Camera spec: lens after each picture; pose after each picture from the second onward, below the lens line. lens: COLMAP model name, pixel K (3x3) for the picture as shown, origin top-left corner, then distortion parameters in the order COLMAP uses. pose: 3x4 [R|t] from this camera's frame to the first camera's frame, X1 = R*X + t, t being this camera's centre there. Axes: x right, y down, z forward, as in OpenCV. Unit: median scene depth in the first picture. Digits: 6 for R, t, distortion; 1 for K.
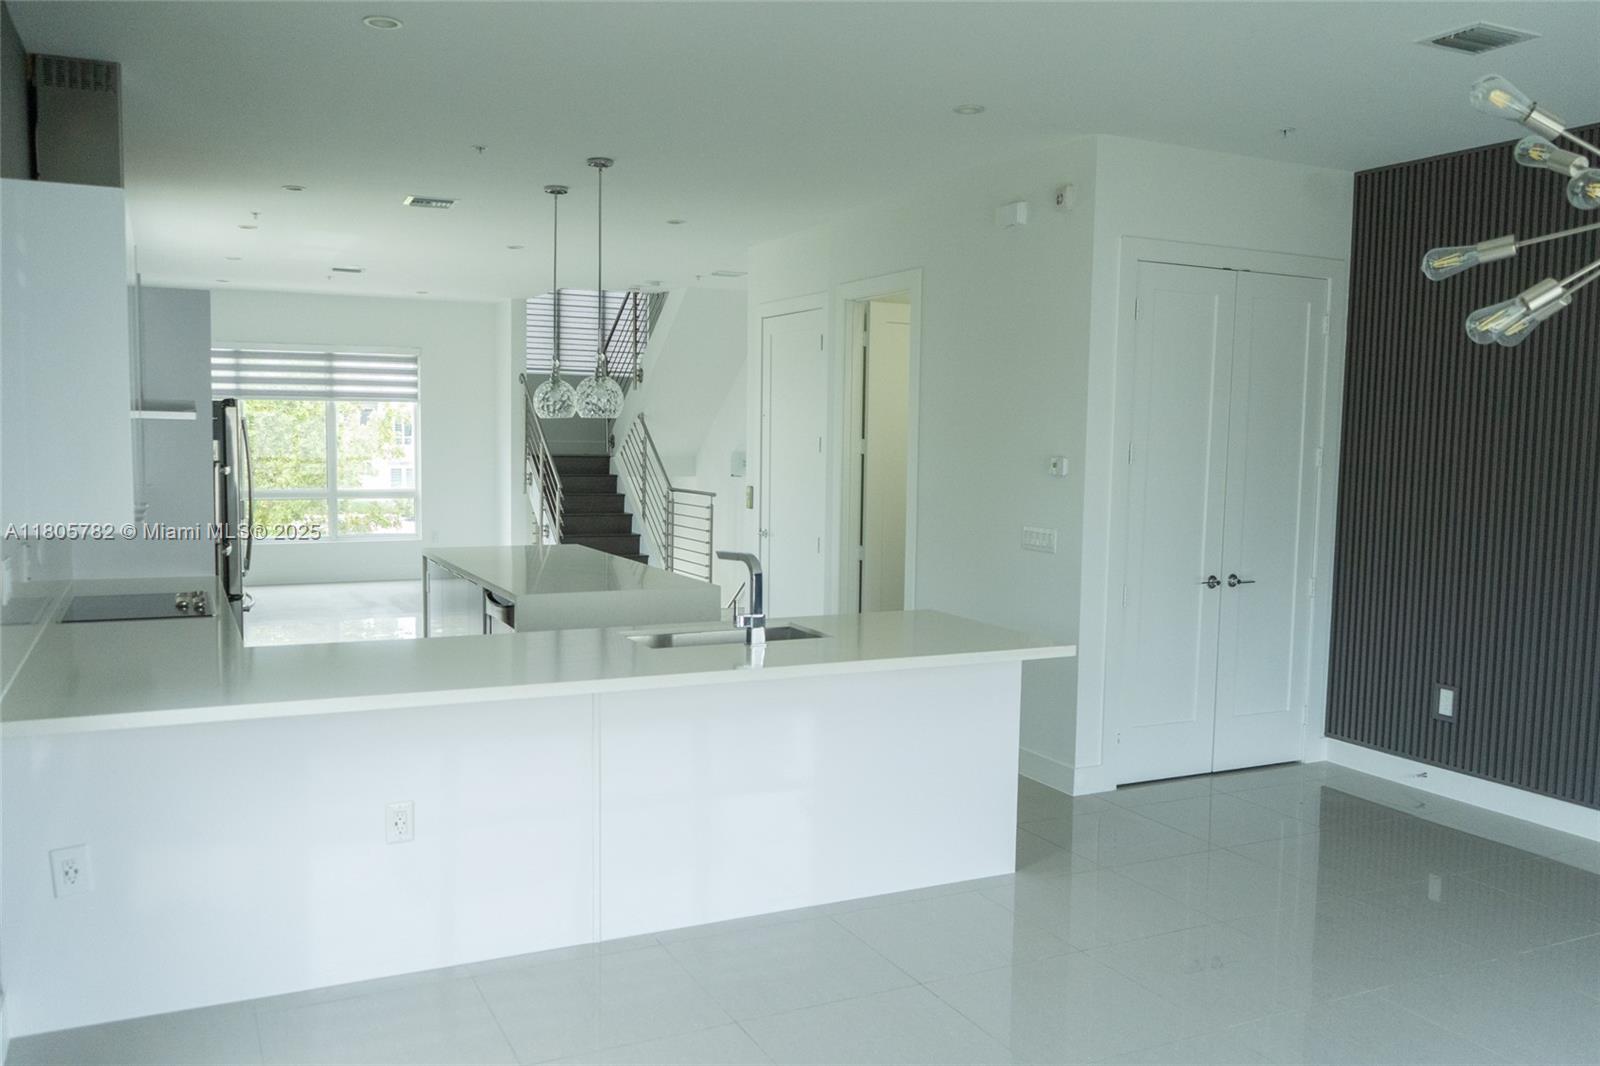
lens RADIAL K [[1284.4, 0, 803.4], [0, 1284.4, 532.3], [0, 0, 1]] dist [-0.012469, 0.004720]
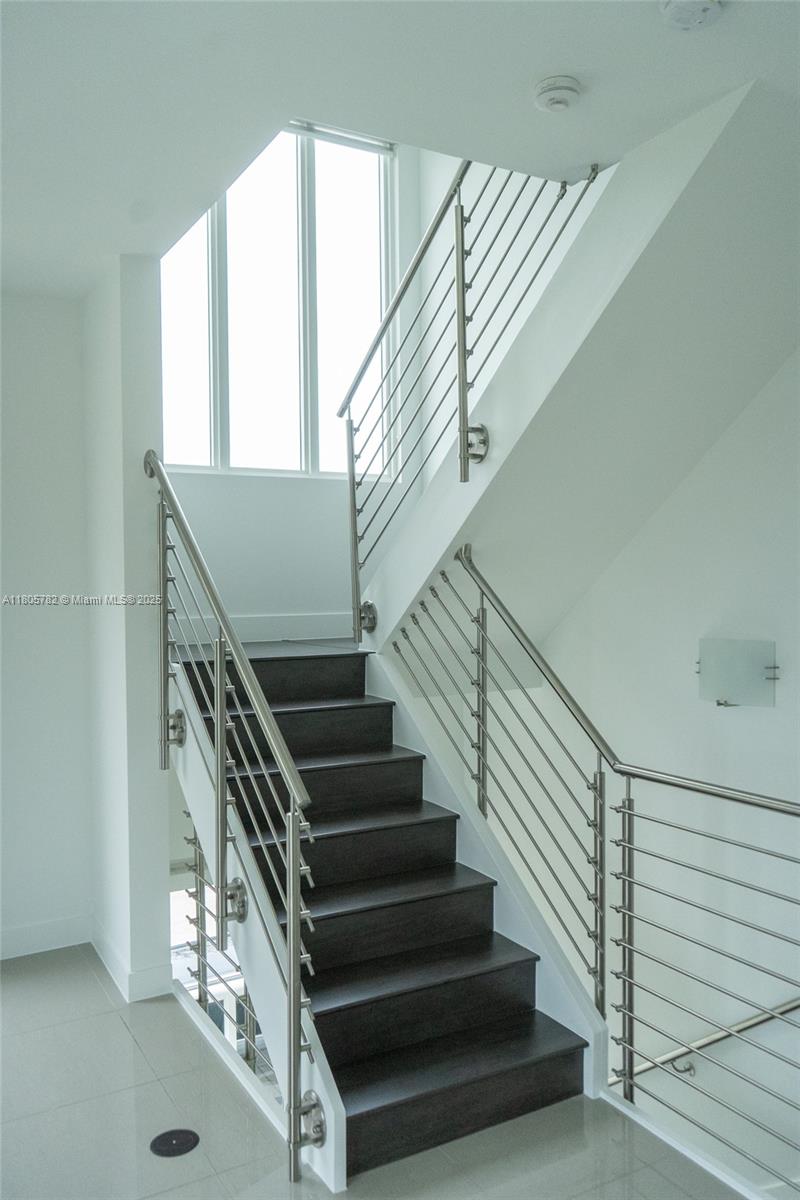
lens RADIAL K [[963.3, 0, 399.1], [0, 963.3, 600.6], [0, 0, 1]] dist [-0.012469, 0.004720]
pose [[0.998538, -0.021258, 0.049690, -0.169412], [0.024298, 0.997817, -0.061399, -0.062434], [-0.048276, 0.062517, 0.996876, 0.748386]]
